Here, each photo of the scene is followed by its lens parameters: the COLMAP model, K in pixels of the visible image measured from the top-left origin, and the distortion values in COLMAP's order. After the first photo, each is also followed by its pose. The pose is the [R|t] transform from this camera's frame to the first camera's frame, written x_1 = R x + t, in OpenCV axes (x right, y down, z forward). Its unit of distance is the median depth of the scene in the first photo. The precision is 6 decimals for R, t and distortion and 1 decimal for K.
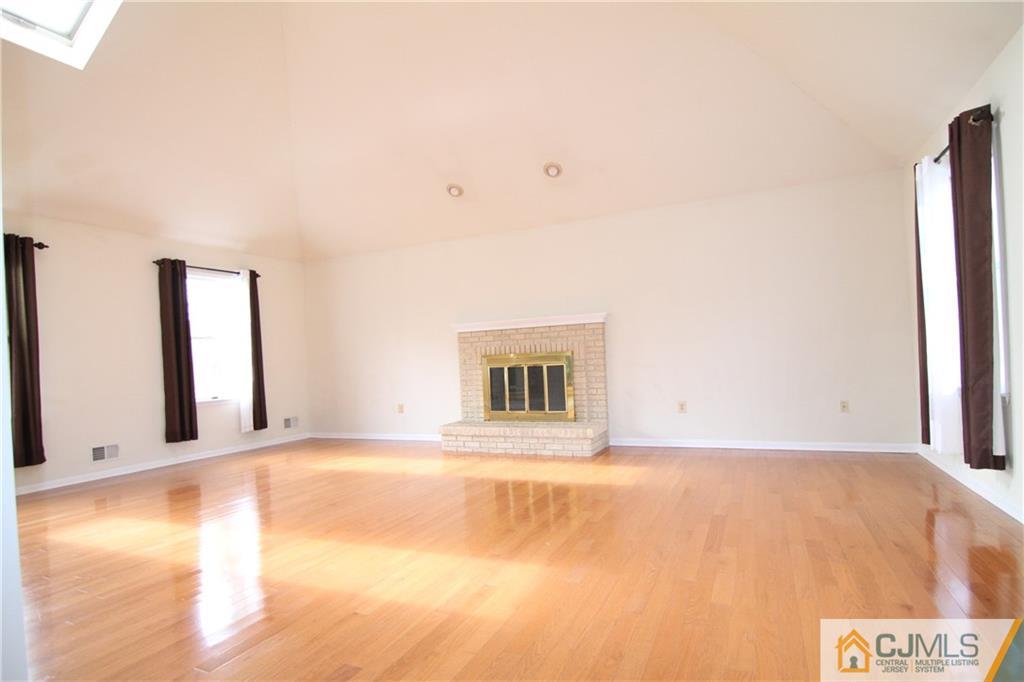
lens RADIAL K [[528.5, 0, 521.5], [0, 528.5, 352.8], [0, 0, 1]] dist [0.000139, -0.016917]
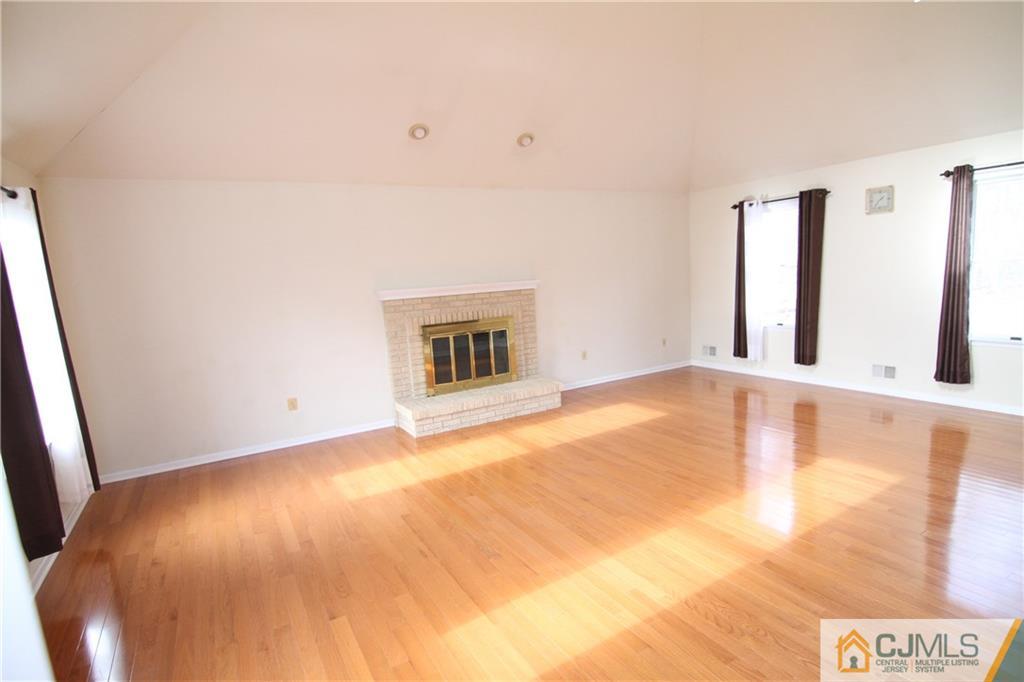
lens RADIAL K [[528.5, 0, 521.5], [0, 528.5, 352.8], [0, 0, 1]] dist [0.000139, -0.016917]
pose [[0.575116, -0.114416, 0.810031, -0.746631], [0.027152, 0.992295, 0.120883, -0.056070], [-0.817621, -0.047528, 0.573792, 0.365457]]
